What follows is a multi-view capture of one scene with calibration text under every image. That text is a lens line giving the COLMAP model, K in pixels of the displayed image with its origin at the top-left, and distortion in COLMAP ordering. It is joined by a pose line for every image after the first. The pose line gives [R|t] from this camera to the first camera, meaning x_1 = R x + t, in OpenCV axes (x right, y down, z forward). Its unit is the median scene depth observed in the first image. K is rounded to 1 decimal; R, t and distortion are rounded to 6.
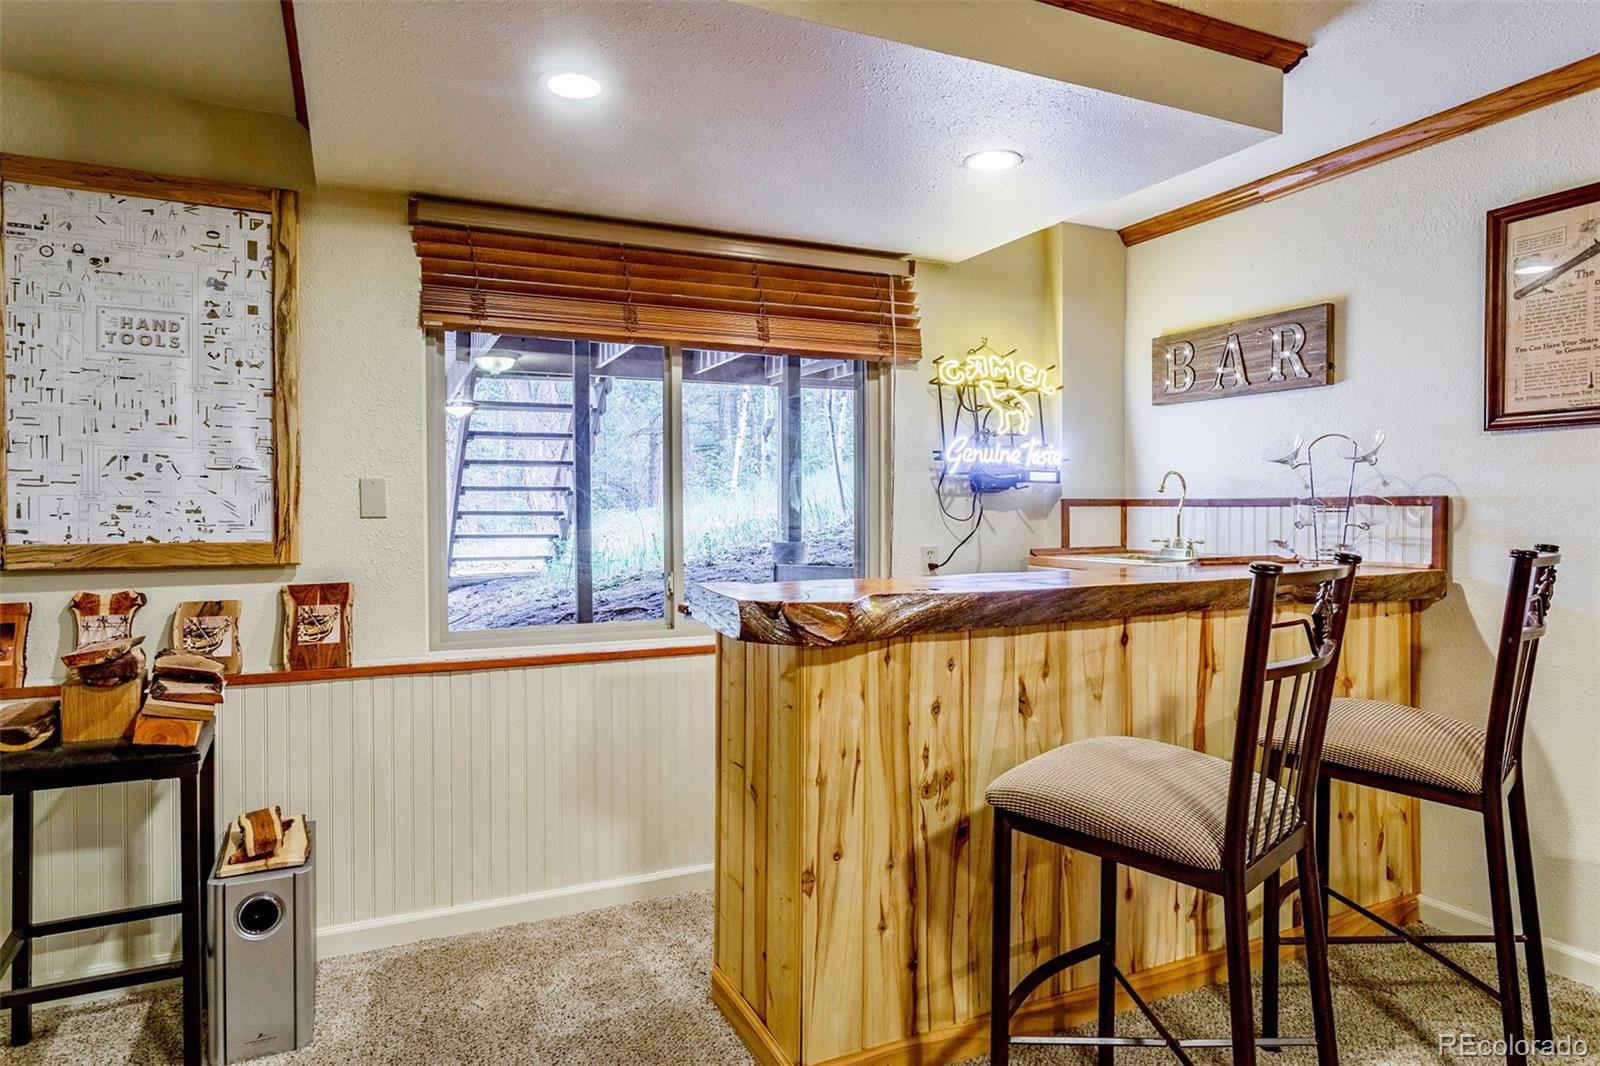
lens RADIAL K [[933.3, 0, 803.4], [0, 933.3, 518.6], [0, 0, 1]] dist [0.000136, 0.000827]
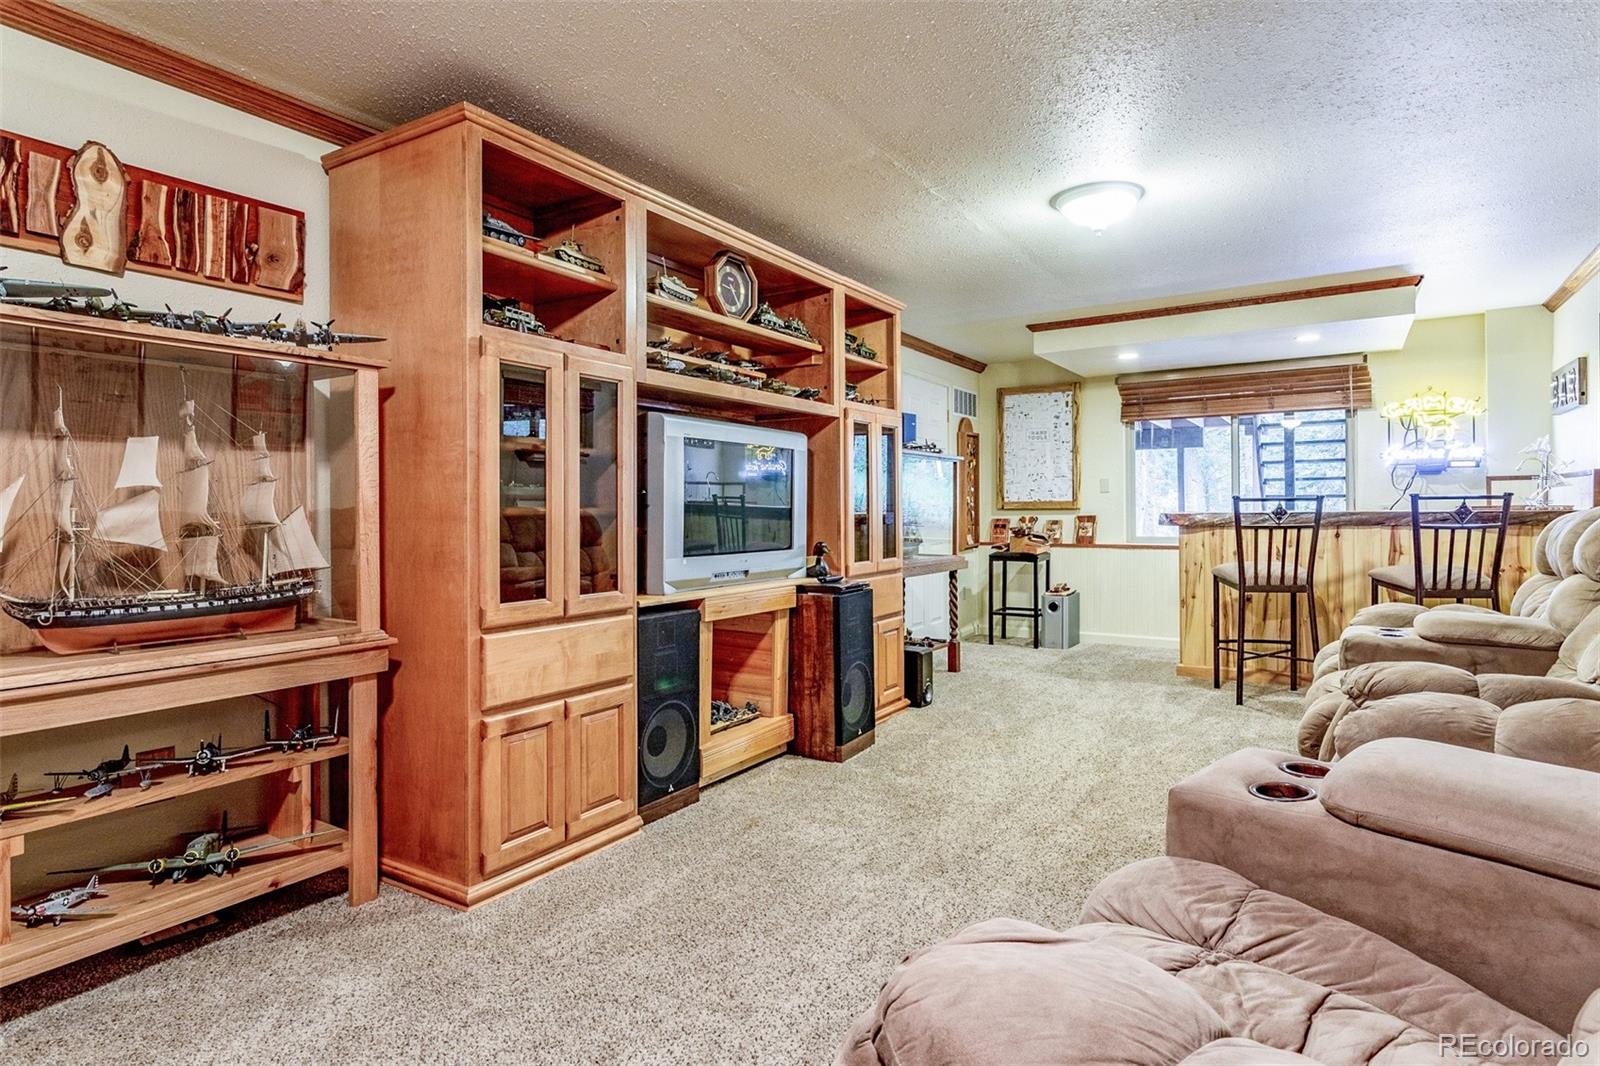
lens RADIAL K [[848.6, 0, 804.2], [0, 848.6, 517.1], [0, 0, 1]] dist [-0.007087, 0.005404]
pose [[0.527541, 0.006468, -0.849505, 1.284091], [-0.000726, 0.999974, 0.007163, 0.058164], [0.849529, -0.003162, 0.527532, -1.160764]]
